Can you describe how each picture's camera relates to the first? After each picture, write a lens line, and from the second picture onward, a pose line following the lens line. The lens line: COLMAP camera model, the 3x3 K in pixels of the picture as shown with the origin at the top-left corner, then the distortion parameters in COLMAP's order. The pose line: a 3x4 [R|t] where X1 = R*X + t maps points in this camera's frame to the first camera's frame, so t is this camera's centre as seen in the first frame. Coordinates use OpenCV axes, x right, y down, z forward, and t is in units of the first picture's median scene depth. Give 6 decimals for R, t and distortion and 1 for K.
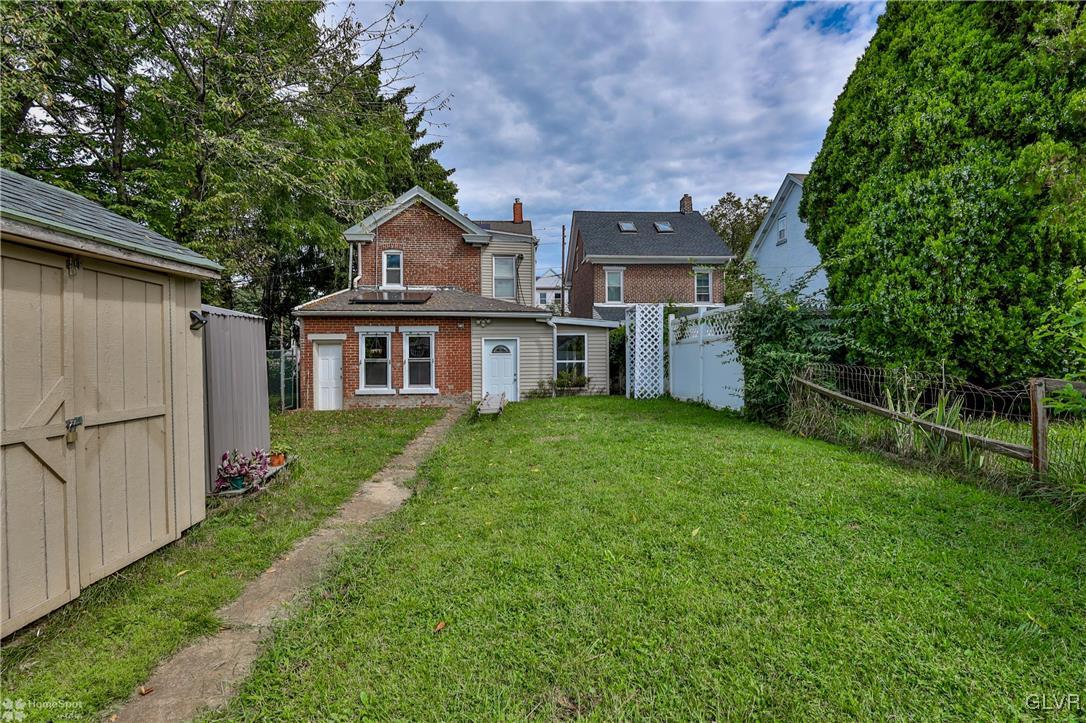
lens RADIAL K [[533.7, 0, 543.0], [0, 533.7, 361.5], [0, 0, 1]] dist [0.001030, 0.000471]
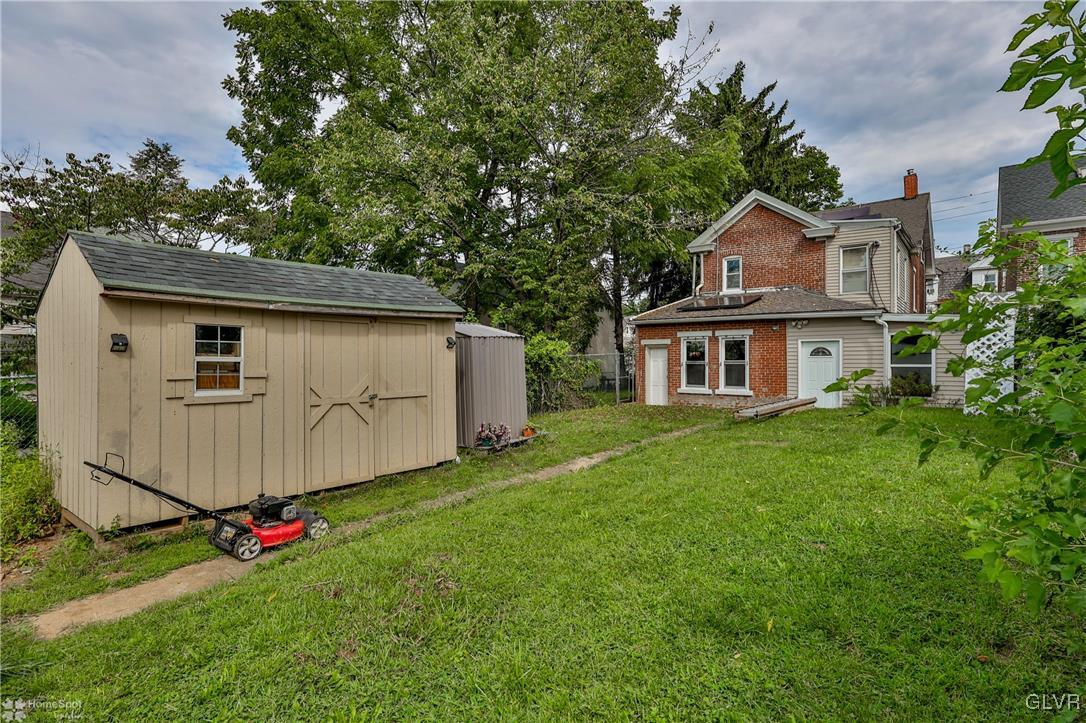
lens RADIAL K [[533.7, 0, 543.0], [0, 533.7, 361.5], [0, 0, 1]] dist [0.001030, 0.000471]
pose [[0.731403, 0.006539, -0.681914, 0.205218], [-0.005377, 0.999978, 0.003821, -0.006714], [0.681924, 0.000872, 0.731422, -0.015381]]
